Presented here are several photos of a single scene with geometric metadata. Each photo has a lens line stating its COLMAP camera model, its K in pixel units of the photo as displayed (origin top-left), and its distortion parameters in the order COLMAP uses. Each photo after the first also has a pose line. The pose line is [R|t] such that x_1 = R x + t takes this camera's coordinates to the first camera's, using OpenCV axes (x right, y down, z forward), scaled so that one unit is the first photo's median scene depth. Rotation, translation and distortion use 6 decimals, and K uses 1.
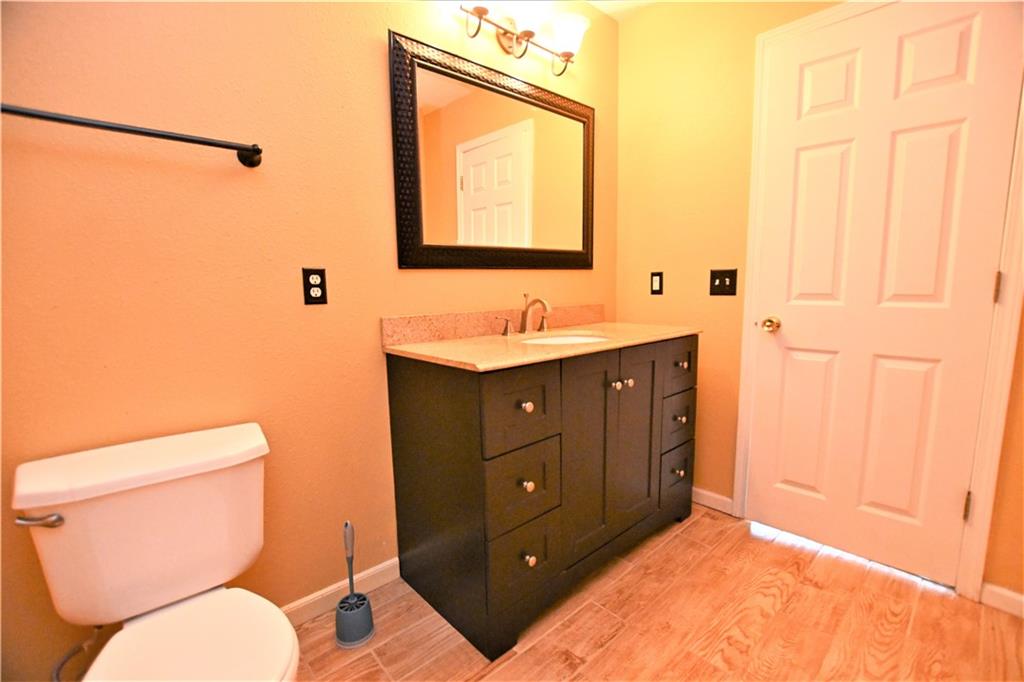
lens RADIAL K [[446.6, 0, 512.7], [0, 446.6, 345.8], [0, 0, 1]] dist [-0.031457, 0.001736]
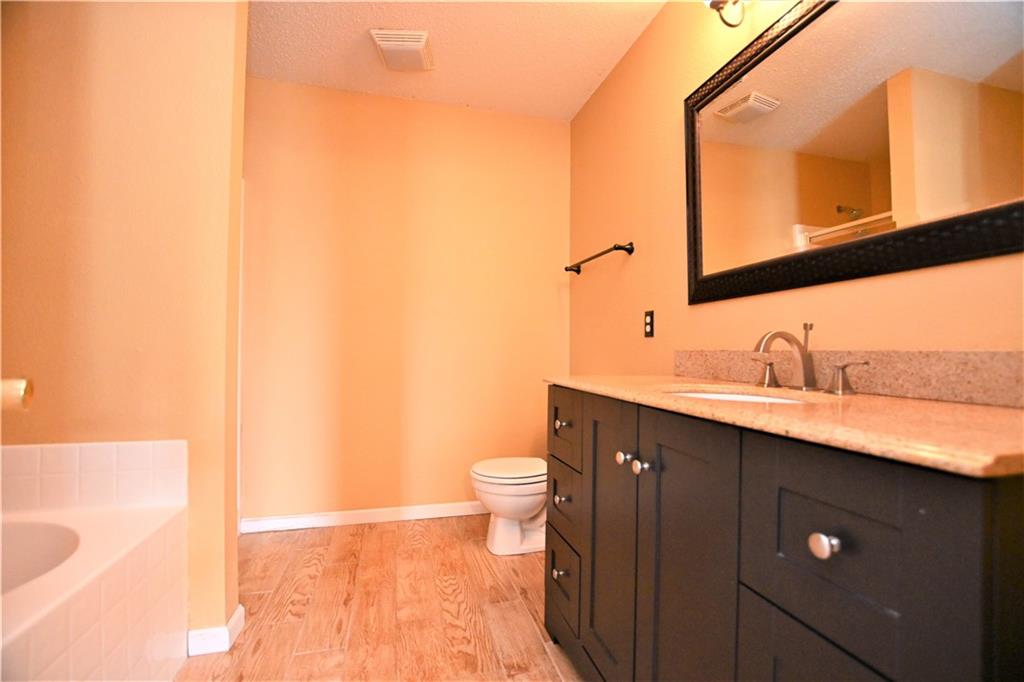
lens RADIAL K [[446.6, 0, 515.6], [0, 446.6, 343.0], [0, 0, 1]] dist [-0.031457, 0.001736]
pose [[-0.456232, -0.001244, -0.889860, 0.445928], [-0.121236, 0.990762, 0.060773, -0.049429], [0.881564, 0.135610, -0.452168, 0.571311]]
